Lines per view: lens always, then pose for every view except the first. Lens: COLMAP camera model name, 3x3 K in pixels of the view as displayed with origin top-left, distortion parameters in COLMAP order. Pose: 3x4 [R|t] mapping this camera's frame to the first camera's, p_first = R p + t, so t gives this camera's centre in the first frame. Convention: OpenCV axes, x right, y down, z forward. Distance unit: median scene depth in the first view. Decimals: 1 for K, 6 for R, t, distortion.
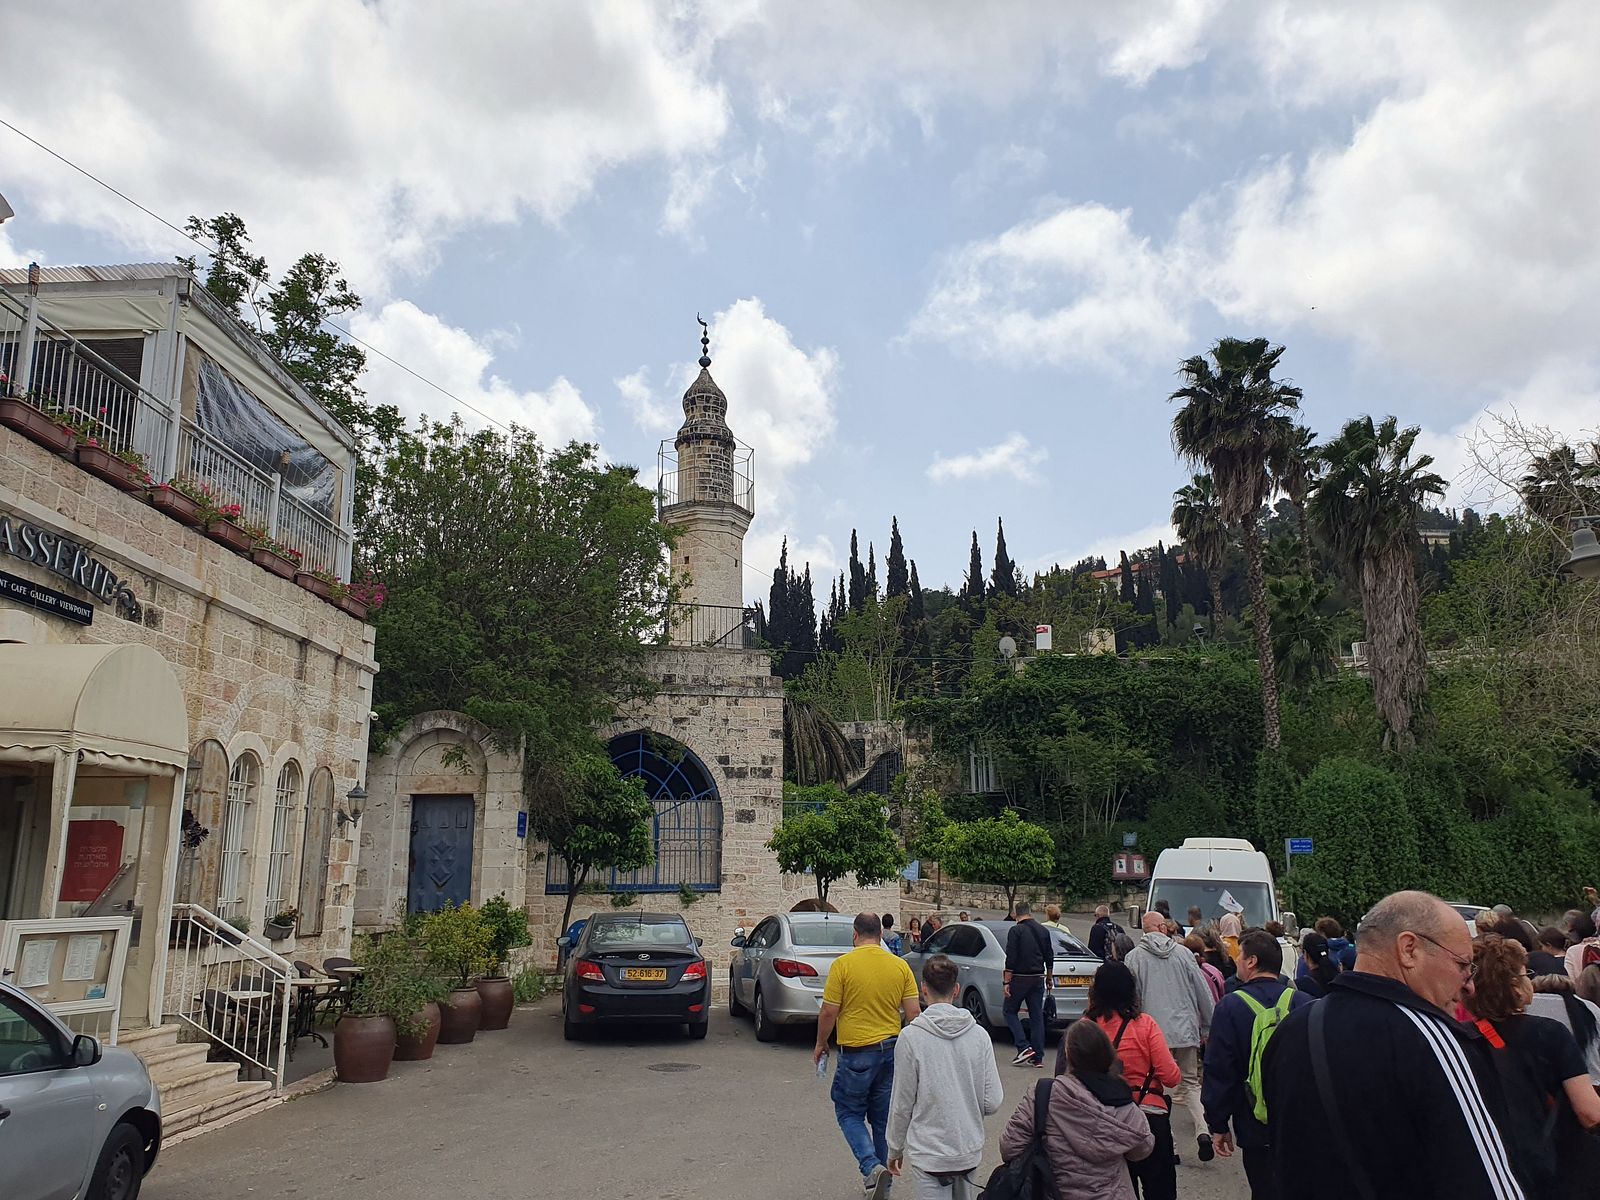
lens RADIAL K [[1260.1, 0, 779.6], [0, 1260.1, 621.8], [0, 0, 1]] dist [0.020423, -0.005649]
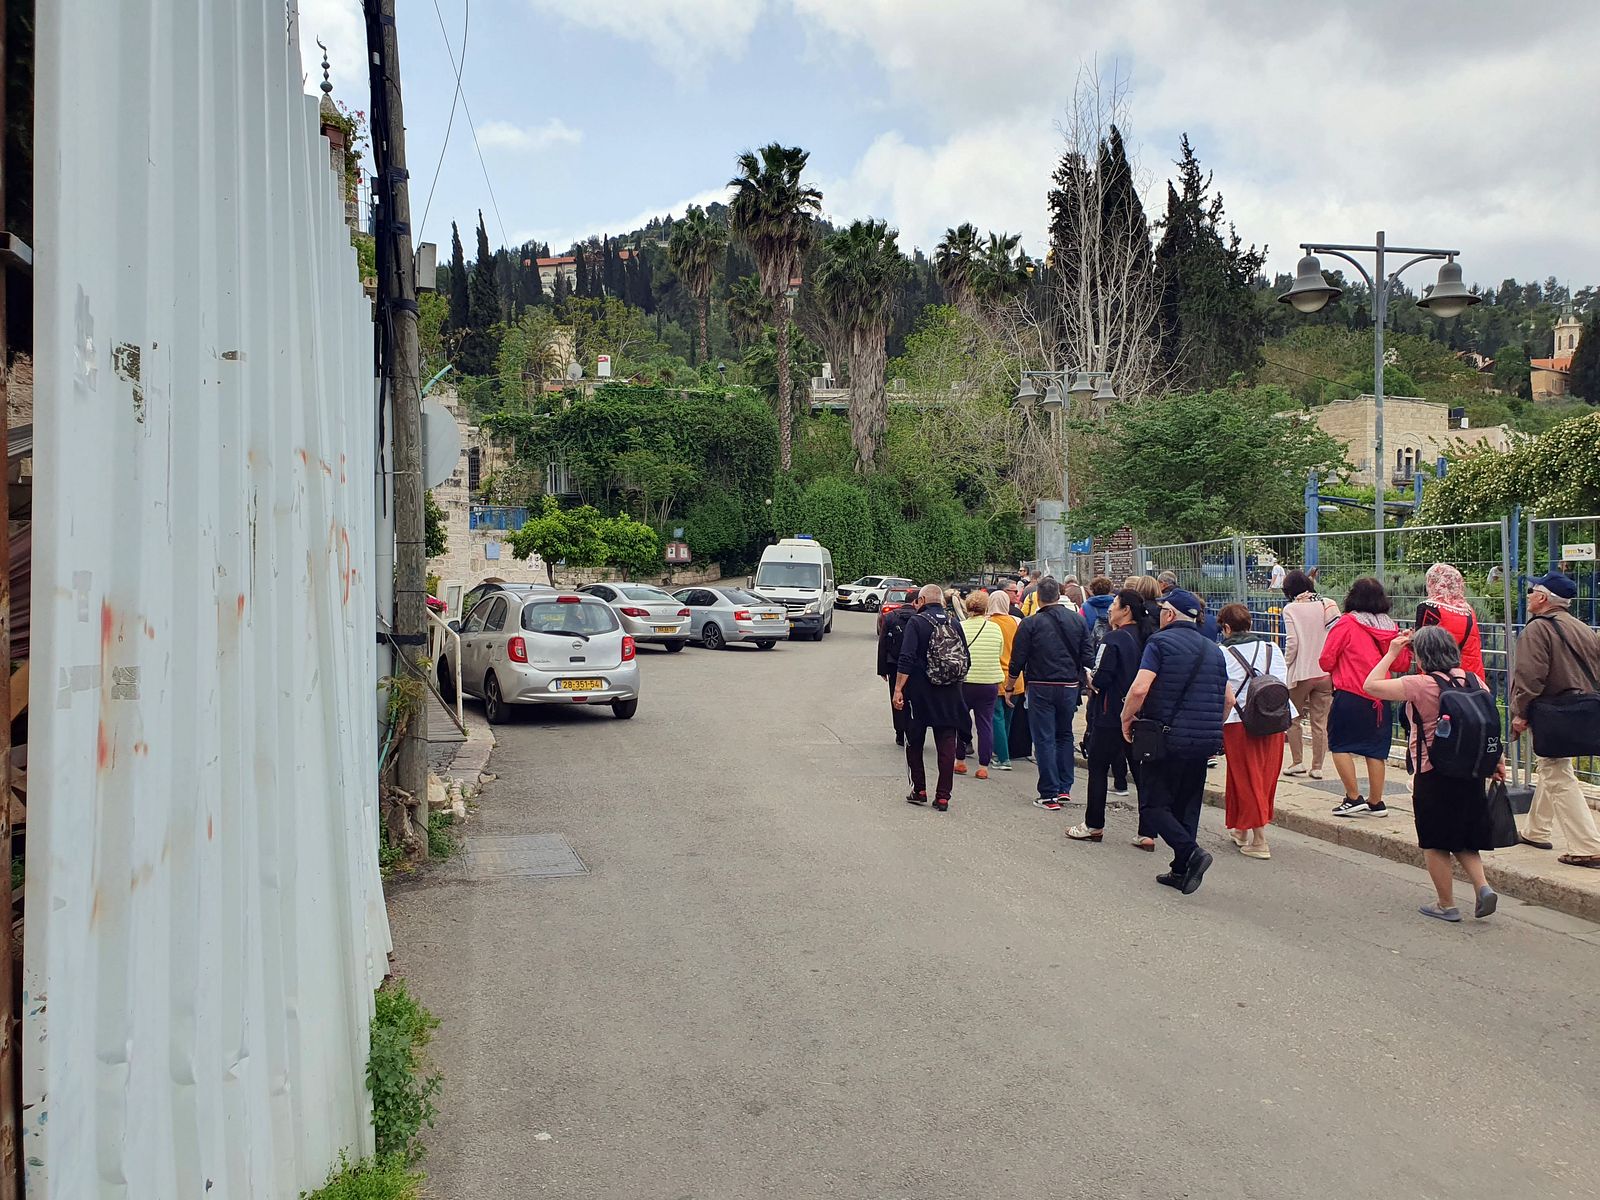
lens RADIAL K [[1260.1, 0, 811.2], [0, 1260.1, 621.5], [0, 0, 1]] dist [0.020423, -0.005649]
pose [[0.890136, -0.024549, 0.455034, -0.198578], [-0.087936, 0.970526, 0.224379, -0.045758], [-0.447131, -0.239742, 0.861741, -0.220277]]
